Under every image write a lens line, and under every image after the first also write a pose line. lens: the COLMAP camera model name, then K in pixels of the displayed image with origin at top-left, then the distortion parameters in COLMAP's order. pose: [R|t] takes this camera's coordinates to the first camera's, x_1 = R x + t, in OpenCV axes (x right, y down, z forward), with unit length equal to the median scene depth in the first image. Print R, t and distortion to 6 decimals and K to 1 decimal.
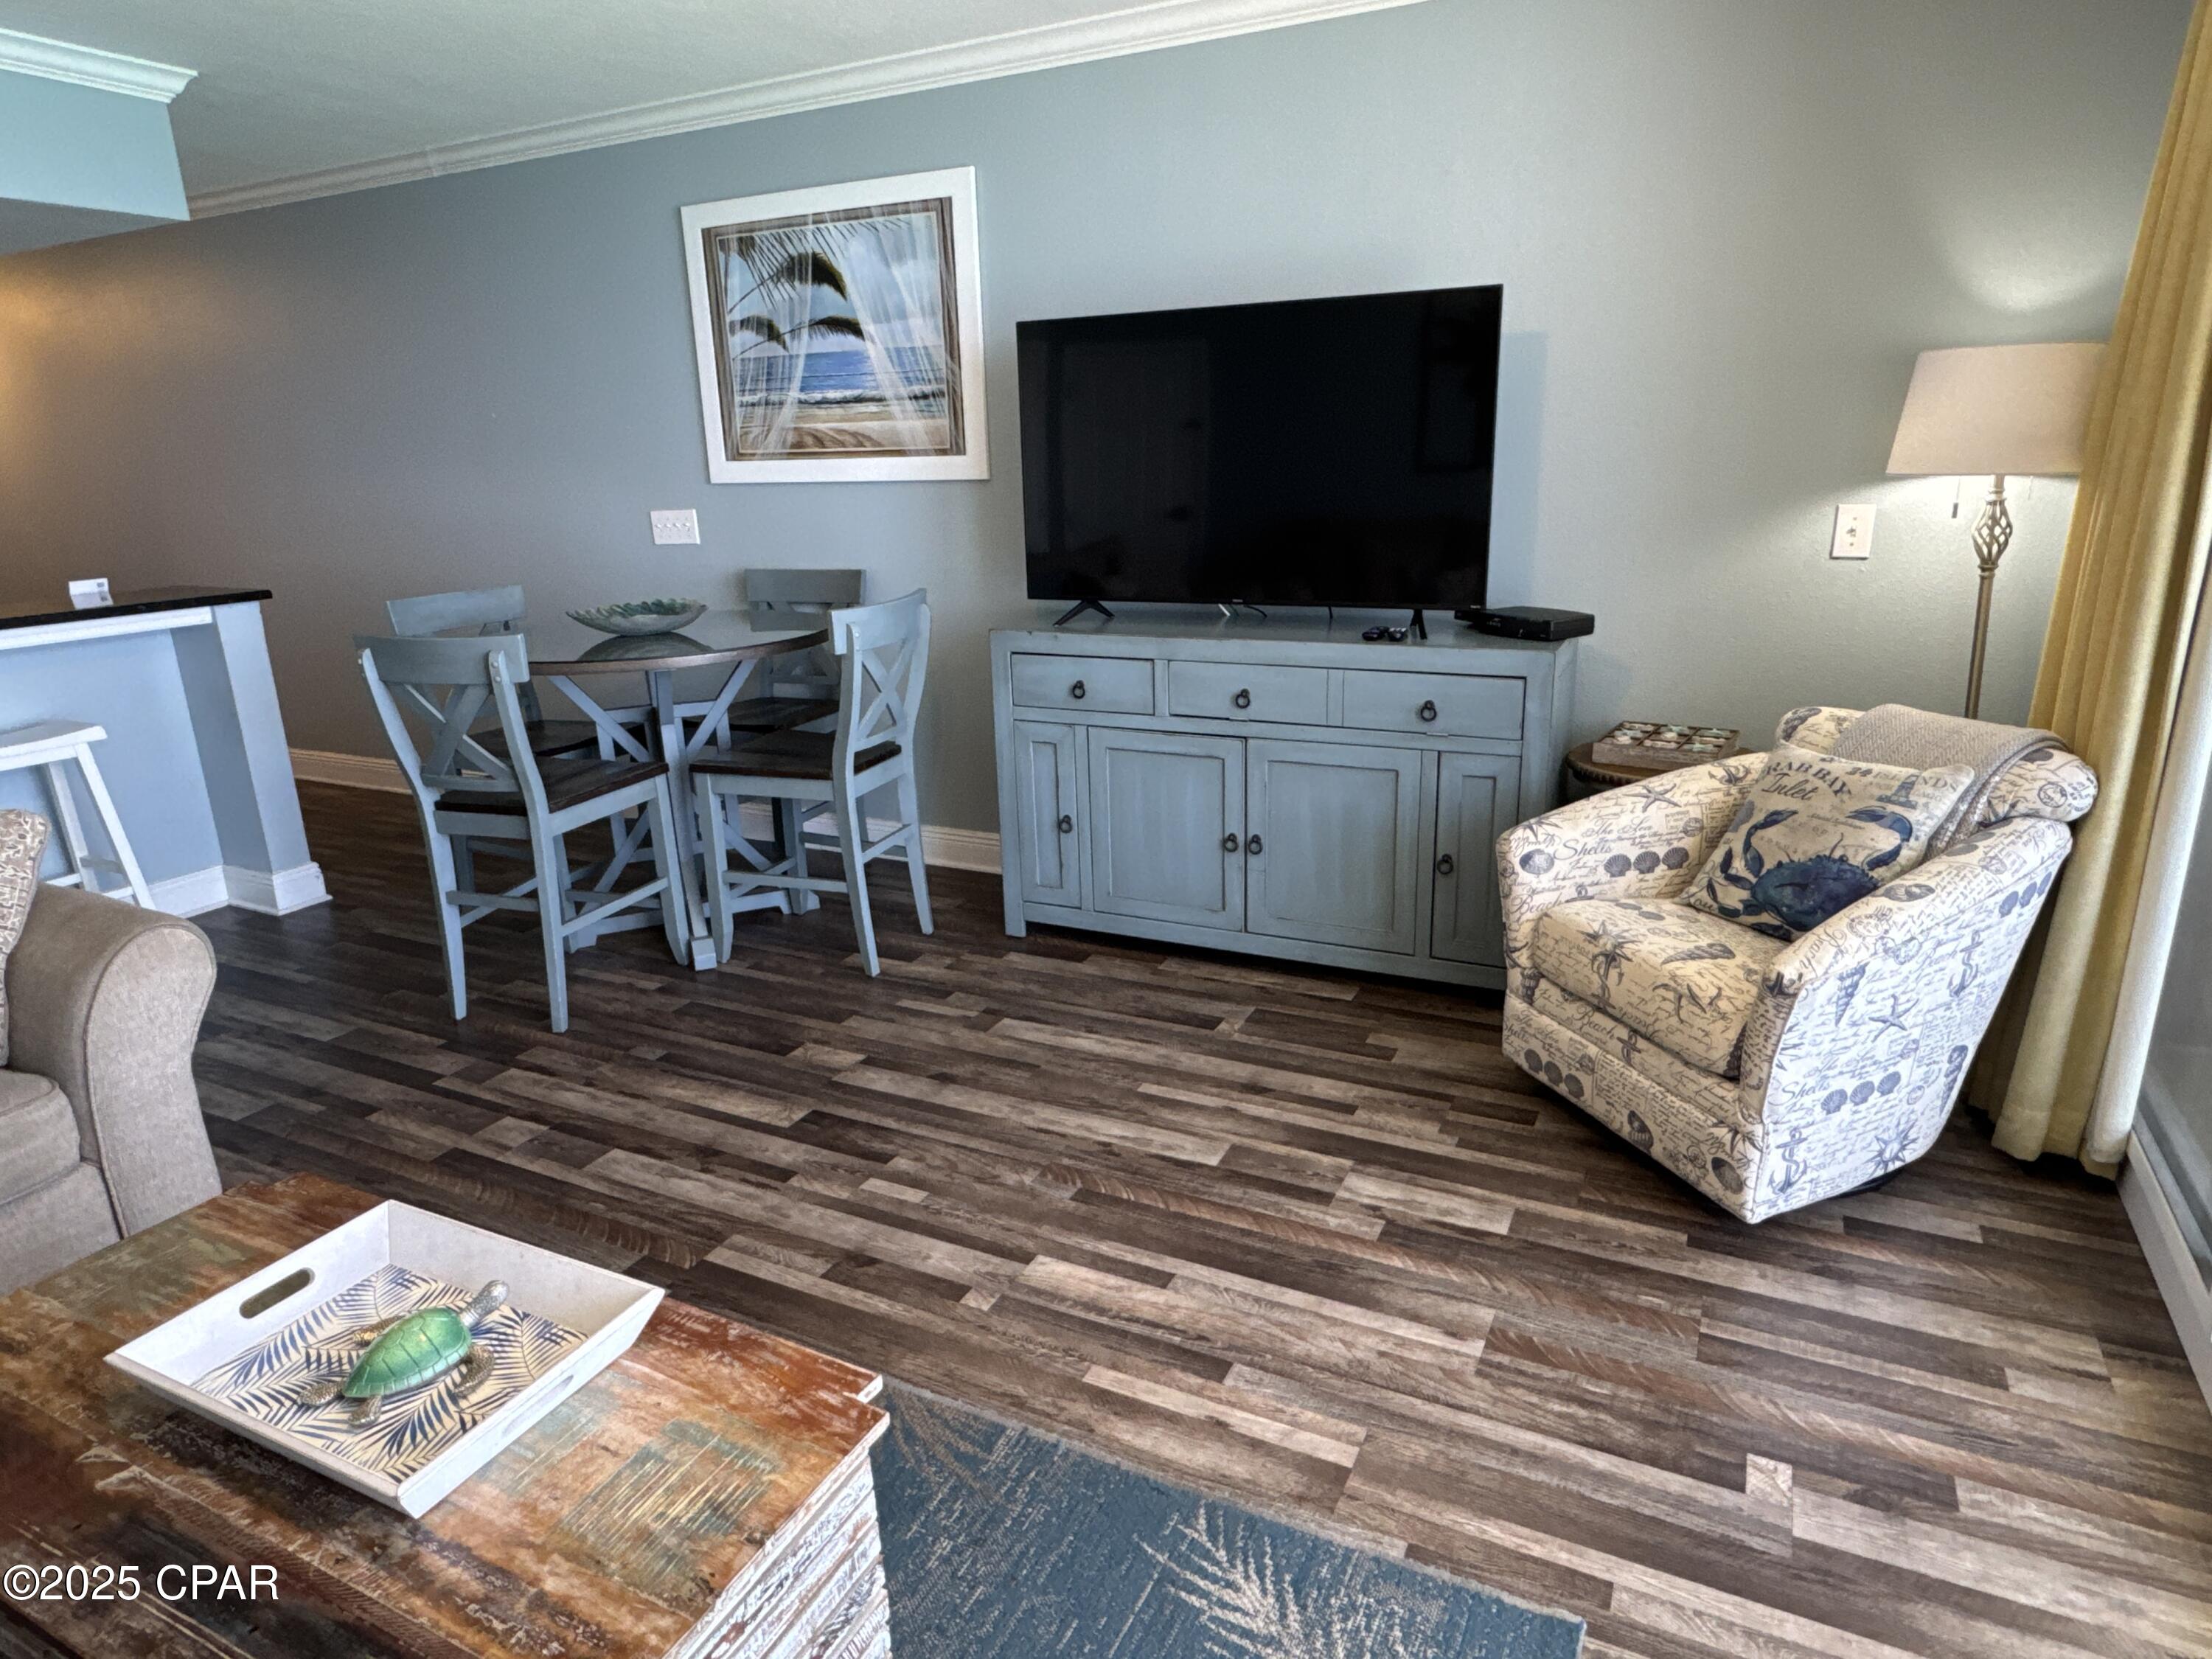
lens RADIAL K [[1312.3, 0, 1106.2], [0, 1312.3, 827.8], [0, 0, 1]] dist [0.000848, -0.000167]
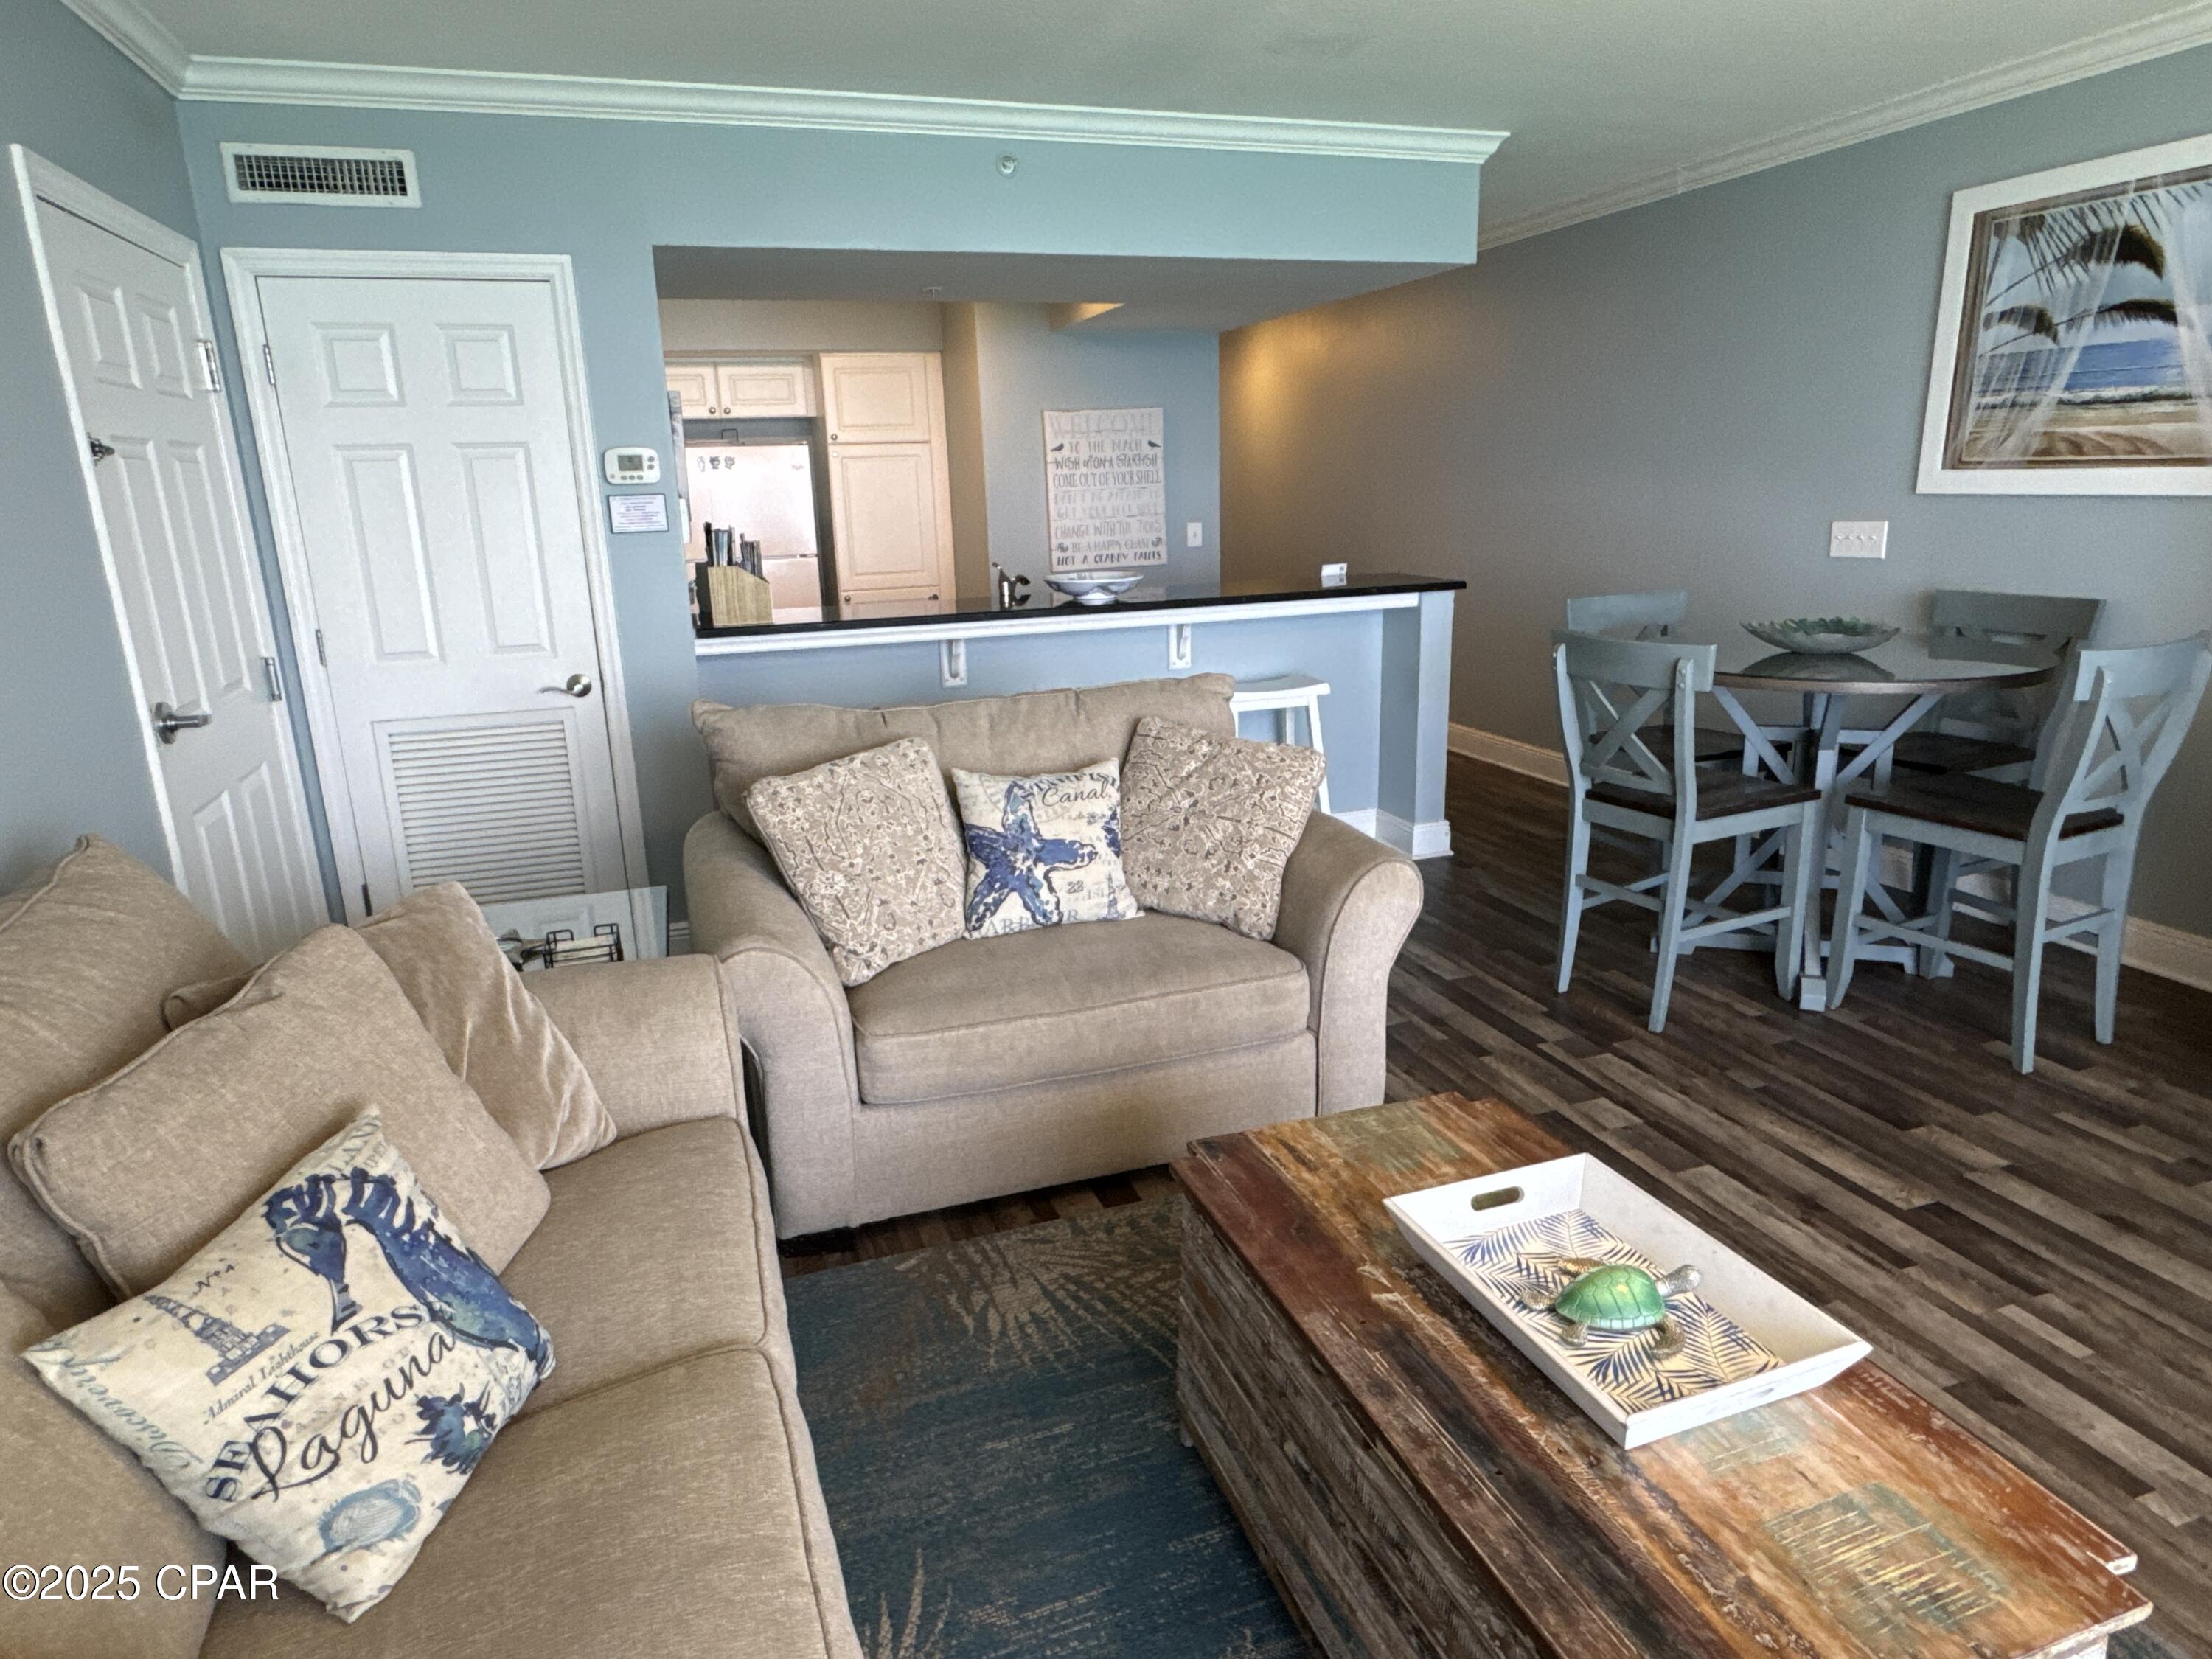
lens RADIAL K [[1312.3, 0, 1100.5], [0, 1312.3, 827.9], [0, 0, 1]] dist [0.000848, -0.000167]
pose [[0.716614, 0.187389, -0.671826, -0.062508], [-0.185261, 0.979772, 0.075672, 0.002342], [0.672416, 0.070235, 0.736834, -0.050788]]
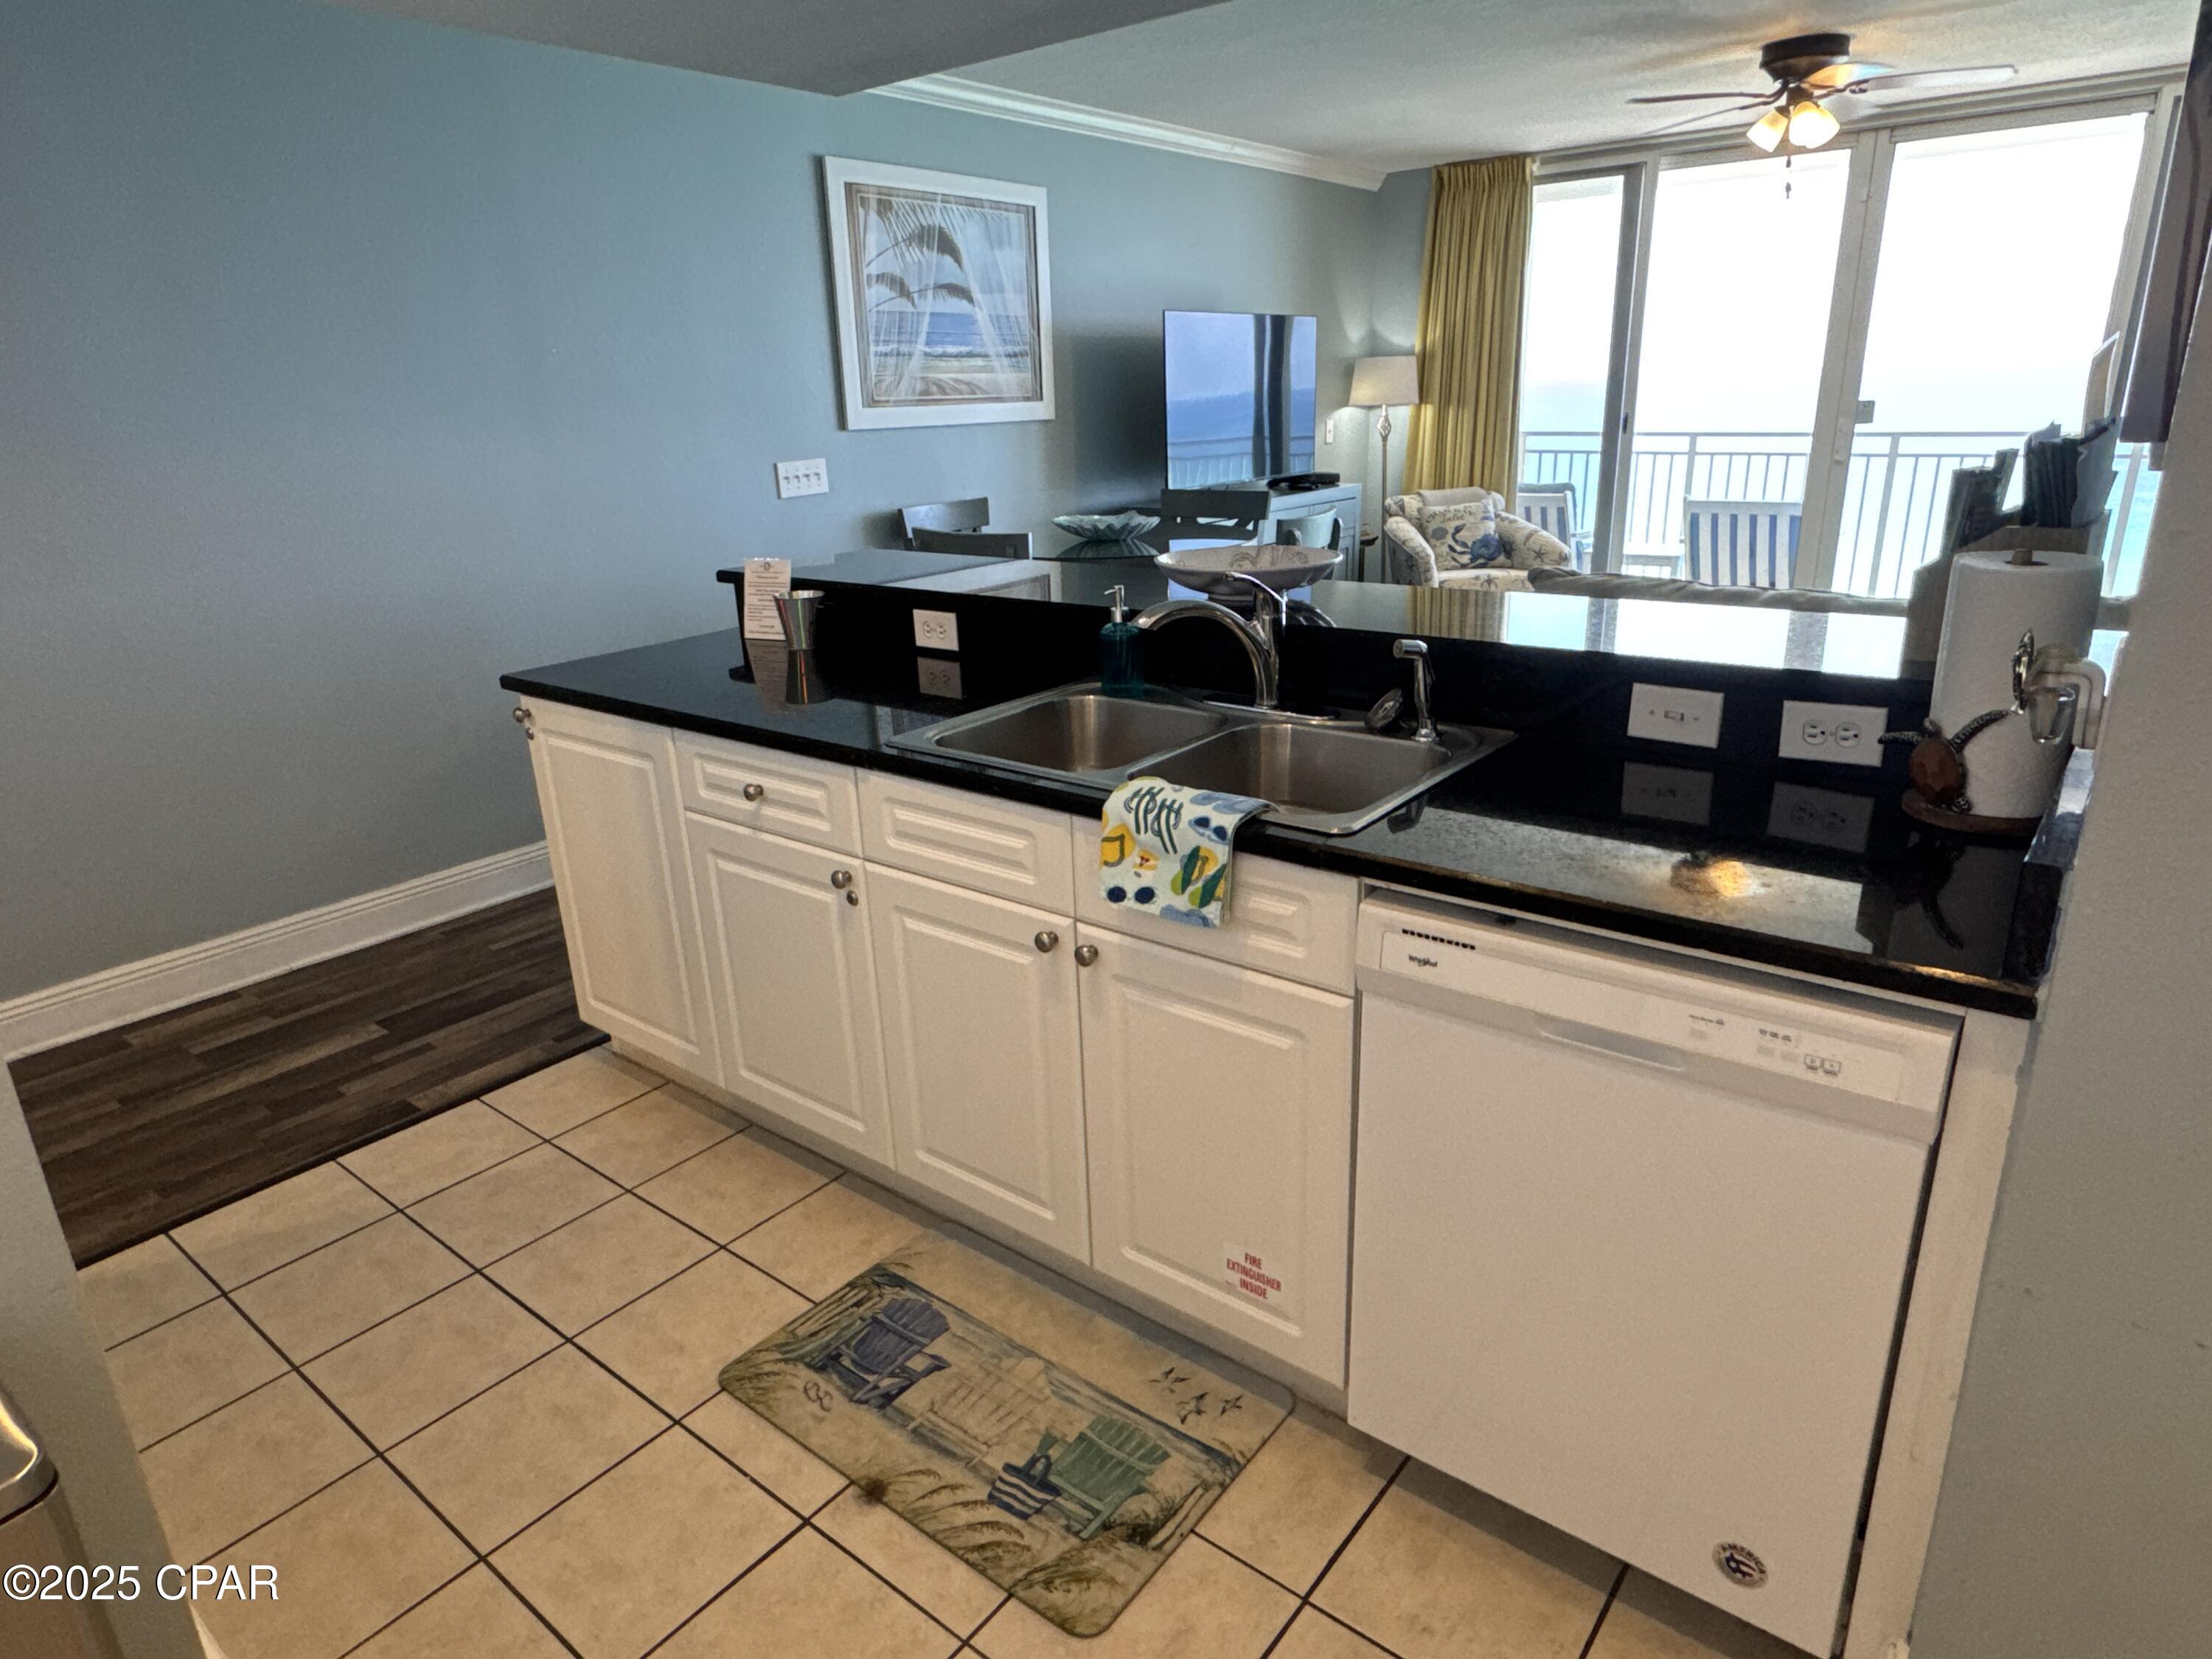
lens RADIAL K [[1312.3, 0, 1104.0], [0, 1312.3, 827.8], [0, 0, 1]] dist [0.000848, -0.000167]
pose [[0.199108, -0.290159, 0.936036, -1.635404], [0.298128, 0.927823, 0.224197, -0.181159], [-0.933529, 0.234419, 0.271242, 0.762308]]
